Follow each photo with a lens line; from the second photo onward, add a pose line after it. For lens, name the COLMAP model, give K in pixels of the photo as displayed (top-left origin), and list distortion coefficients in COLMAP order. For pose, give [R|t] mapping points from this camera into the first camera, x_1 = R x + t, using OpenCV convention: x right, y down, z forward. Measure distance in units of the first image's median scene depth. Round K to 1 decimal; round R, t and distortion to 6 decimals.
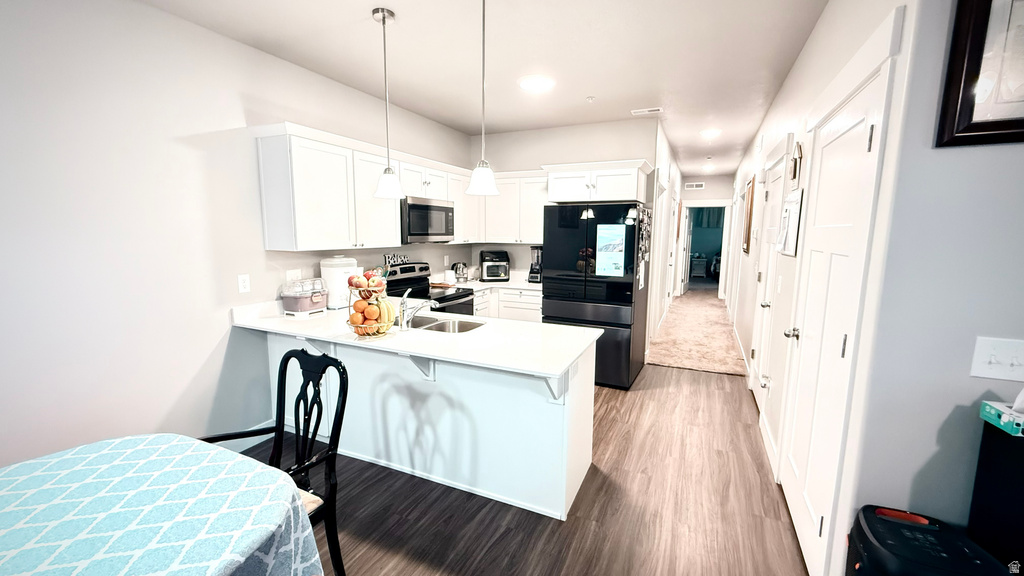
lens RADIAL K [[409.7, 0, 510.8], [0, 409.7, 289.1], [0, 0, 1]] dist [-0.000294, -0.000115]
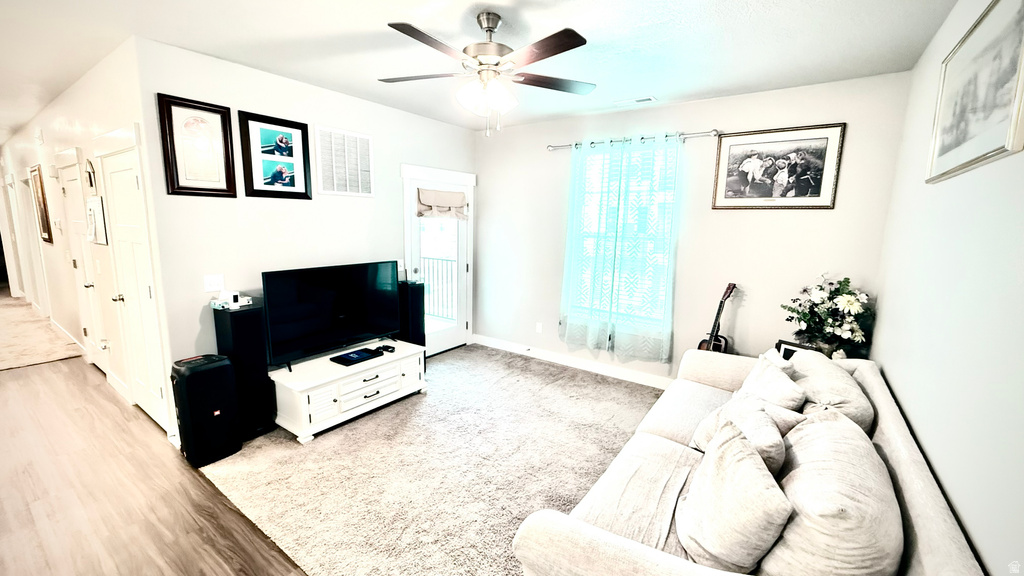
lens RADIAL K [[409.7, 0, 511.3], [0, 409.7, 286.1], [0, 0, 1]] dist [-0.000294, -0.000115]
pose [[0.184444, -0.156422, 0.970316, -0.359045], [0.118609, 0.983581, 0.136015, 0.026798], [-0.975660, 0.090001, 0.199969, -0.511605]]
